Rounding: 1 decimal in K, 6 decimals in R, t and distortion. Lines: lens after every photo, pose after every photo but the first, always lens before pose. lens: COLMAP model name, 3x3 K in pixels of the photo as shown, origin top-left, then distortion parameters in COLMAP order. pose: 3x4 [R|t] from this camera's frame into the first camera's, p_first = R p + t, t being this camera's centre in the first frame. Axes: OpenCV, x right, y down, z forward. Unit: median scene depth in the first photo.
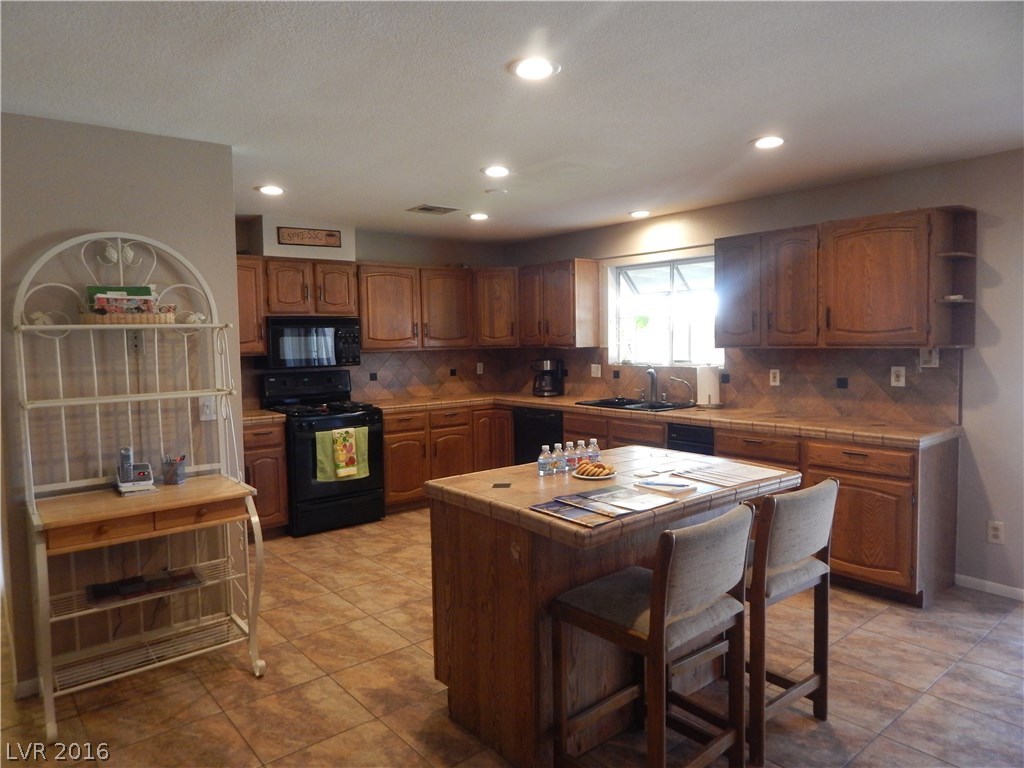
lens RADIAL K [[674.6, 0, 506.2], [0, 674.6, 383.9], [0, 0, 1]] dist [0.002018, -0.001178]
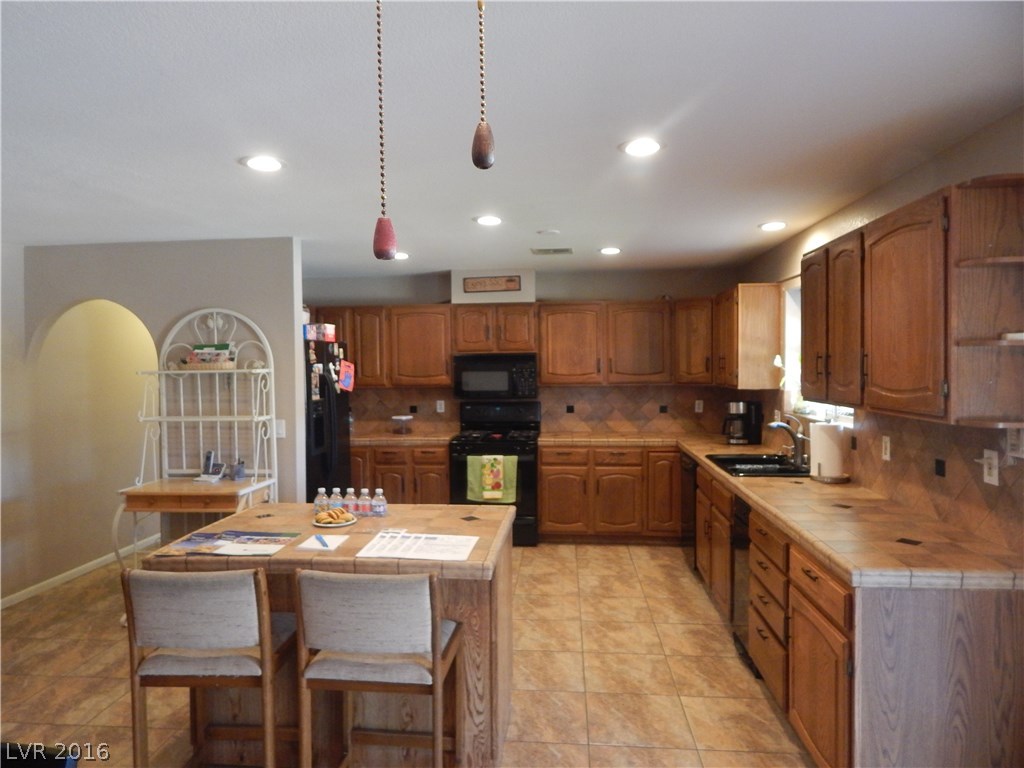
lens RADIAL K [[674.6, 0, 506.2], [0, 674.6, 383.9], [0, 0, 1]] dist [0.002018, -0.001178]
pose [[0.709412, 0.033096, -0.704017, 0.513711], [-0.051039, 0.998687, -0.004481, -0.044138], [0.702944, 0.039111, 0.710169, 0.209364]]
